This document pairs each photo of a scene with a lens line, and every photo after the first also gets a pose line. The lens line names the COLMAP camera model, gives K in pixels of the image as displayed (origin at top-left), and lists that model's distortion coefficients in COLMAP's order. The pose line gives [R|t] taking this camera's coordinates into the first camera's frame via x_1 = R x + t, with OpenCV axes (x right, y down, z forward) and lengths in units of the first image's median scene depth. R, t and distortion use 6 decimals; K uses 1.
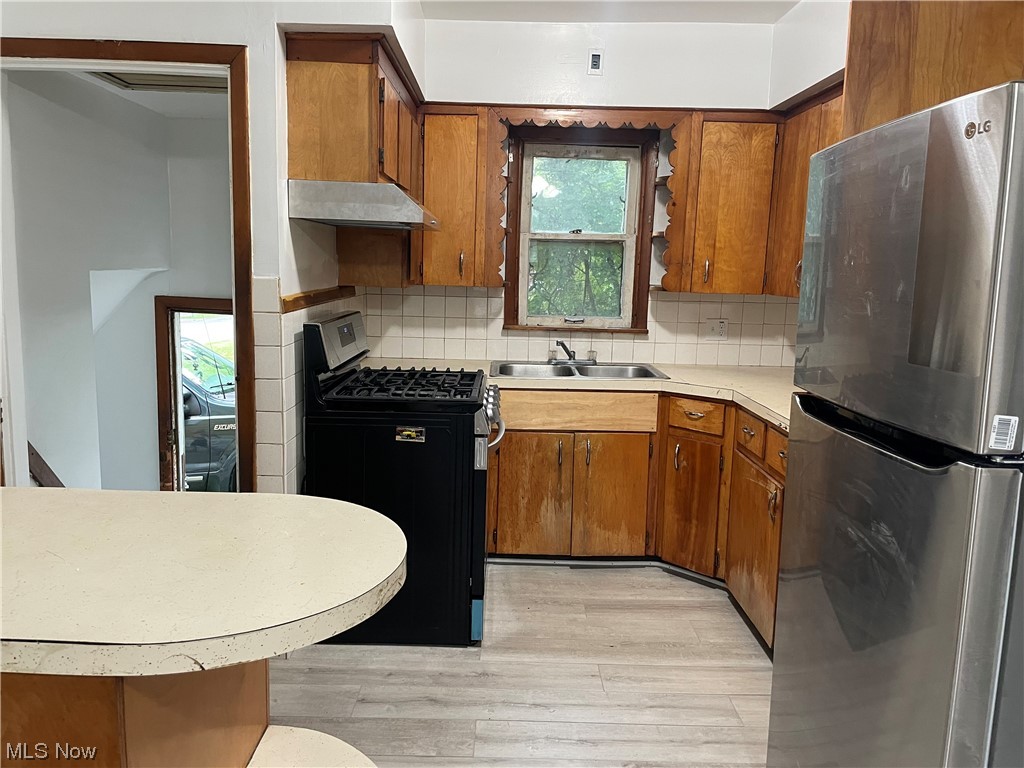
lens RADIAL K [[781.8, 0, 505.5], [0, 781.8, 379.2], [0, 0, 1]] dist [0.092360, -0.127816]
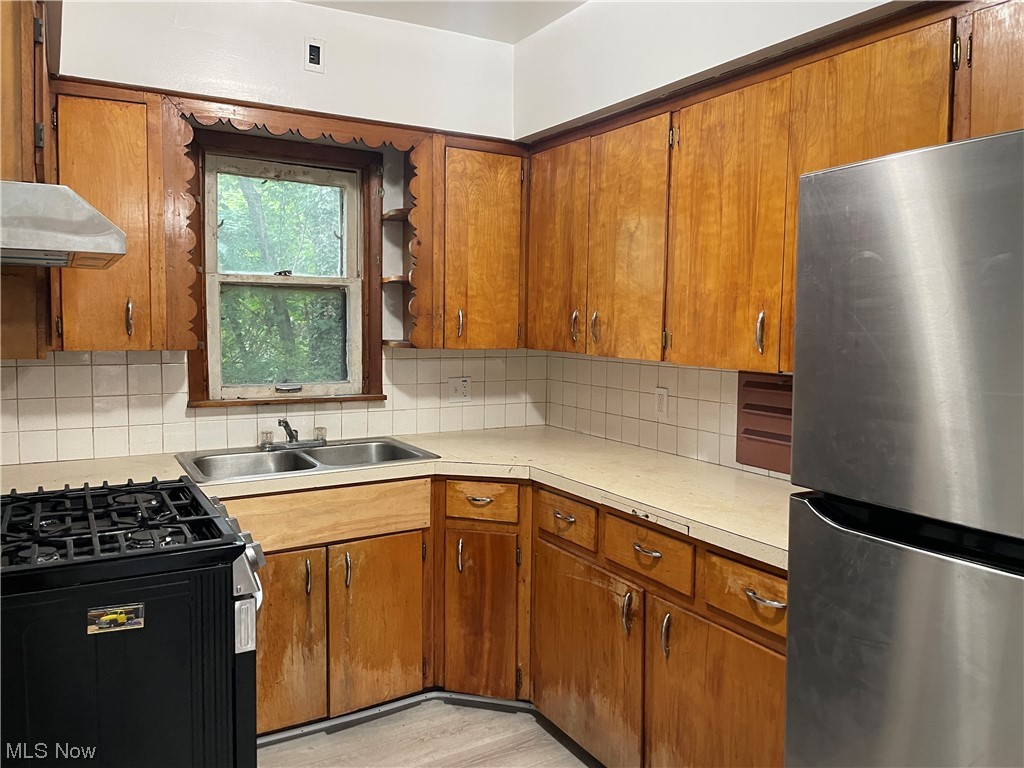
lens RADIAL K [[781.8, 0, 522.1], [0, 781.8, 374.6], [0, 0, 1]] dist [0.092360, -0.127816]
pose [[0.864831, -0.052668, 0.499293, -0.115941], [0.083353, 0.995743, -0.039341, -0.047666], [-0.495096, 0.075641, 0.865540, 0.268526]]
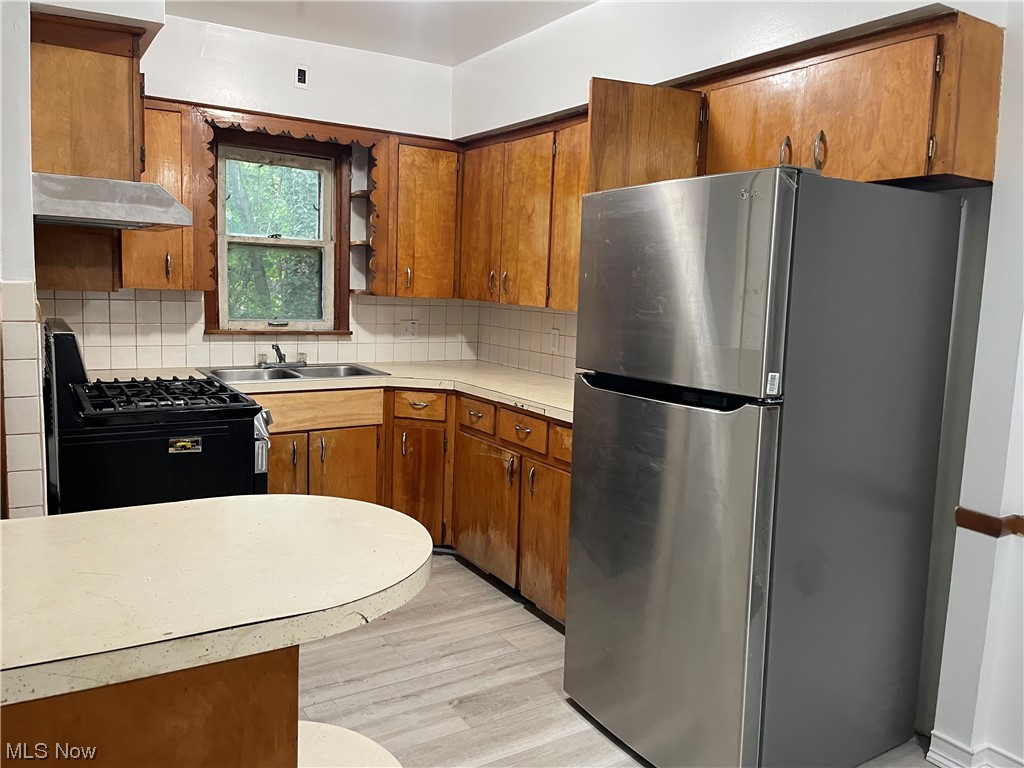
lens RADIAL K [[781.8, 0, 518.2], [0, 781.8, 375.1], [0, 0, 1]] dist [0.092360, -0.127816]
pose [[0.849898, -0.057224, 0.523831, -0.221951], [0.061654, 0.998057, 0.008997, 0.001157], [-0.523328, 0.024650, 0.851775, -0.033542]]
